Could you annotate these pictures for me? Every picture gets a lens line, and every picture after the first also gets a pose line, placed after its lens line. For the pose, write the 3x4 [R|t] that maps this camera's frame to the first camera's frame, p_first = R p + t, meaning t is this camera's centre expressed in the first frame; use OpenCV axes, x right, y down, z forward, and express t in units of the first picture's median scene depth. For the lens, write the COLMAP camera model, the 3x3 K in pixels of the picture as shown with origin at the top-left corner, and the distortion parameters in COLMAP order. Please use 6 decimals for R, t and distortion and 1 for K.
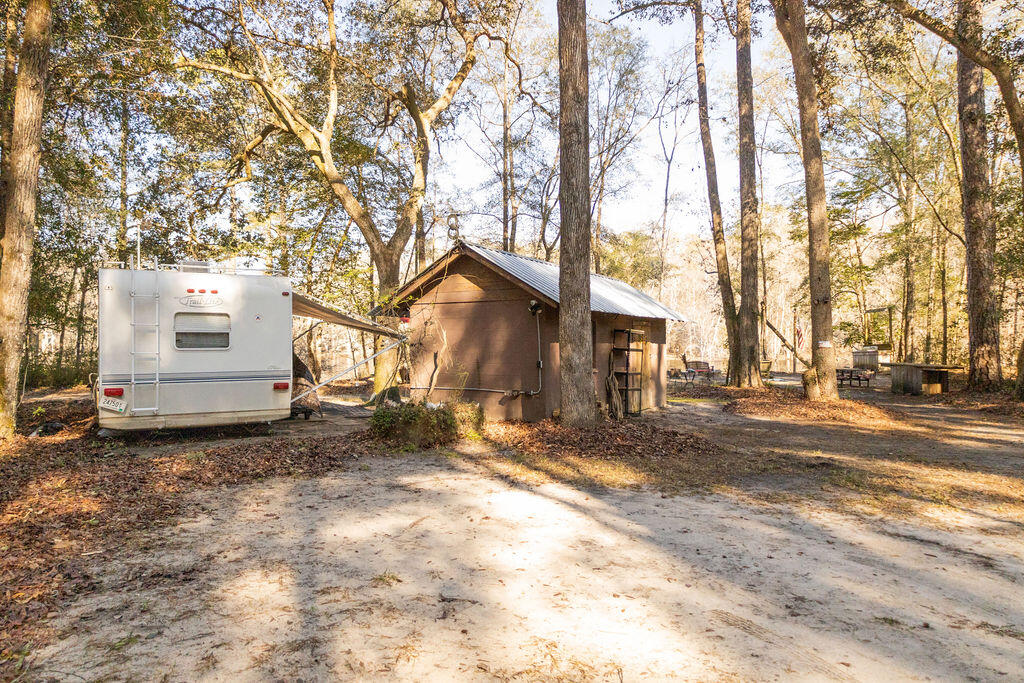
lens RADIAL K [[674.6, 0, 511.4], [0, 674.6, 343.1], [0, 0, 1]] dist [0.005256, 0.004568]
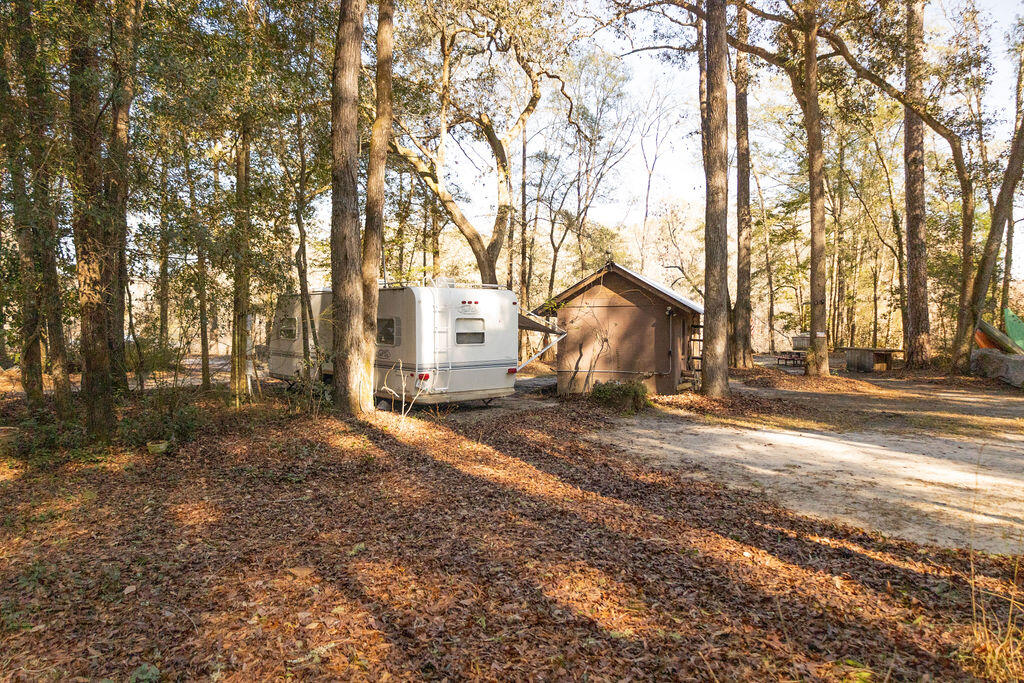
lens RADIAL K [[674.6, 0, 512.5], [0, 674.6, 340.6], [0, 0, 1]] dist [0.005256, 0.004568]
pose [[0.987608, -0.004006, 0.156891, -0.328040], [0.000213, 0.999707, 0.024190, -0.017991], [-0.156942, -0.023857, 0.987320, -0.202684]]
